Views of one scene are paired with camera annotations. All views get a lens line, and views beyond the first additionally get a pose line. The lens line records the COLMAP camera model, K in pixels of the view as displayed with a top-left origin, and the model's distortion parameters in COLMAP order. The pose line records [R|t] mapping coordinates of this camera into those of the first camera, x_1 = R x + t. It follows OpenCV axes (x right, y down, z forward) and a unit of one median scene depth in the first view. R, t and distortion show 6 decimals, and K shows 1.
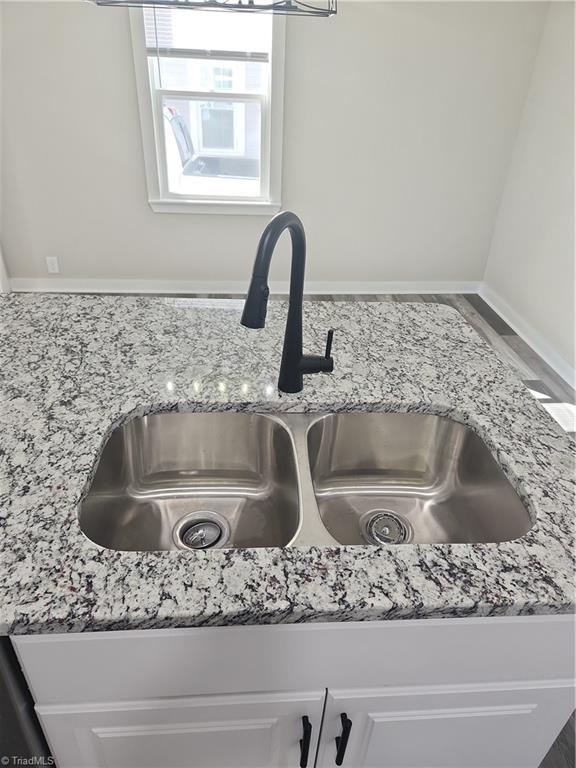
lens RADIAL K [[515.0, 0, 292.1], [0, 515.0, 384.7], [0, 0, 1]] dist [0.059267, -0.051138]
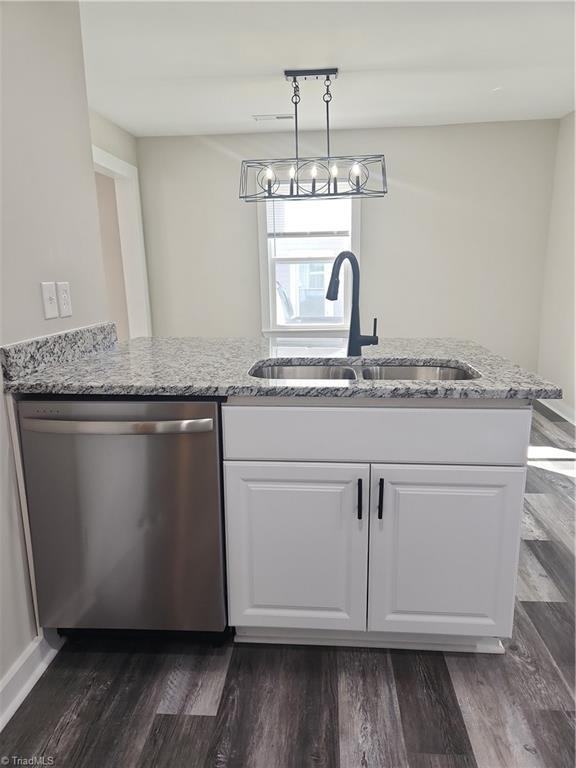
lens RADIAL K [[515.0, 0, 292.1], [0, 515.0, 384.7], [0, 0, 1]] dist [0.059267, -0.051138]
pose [[0.985672, -0.026026, -0.166654, 0.047061], [-0.029676, 0.945855, -0.323230, 0.408142], [0.166043, 0.323544, 0.931530, -0.386087]]
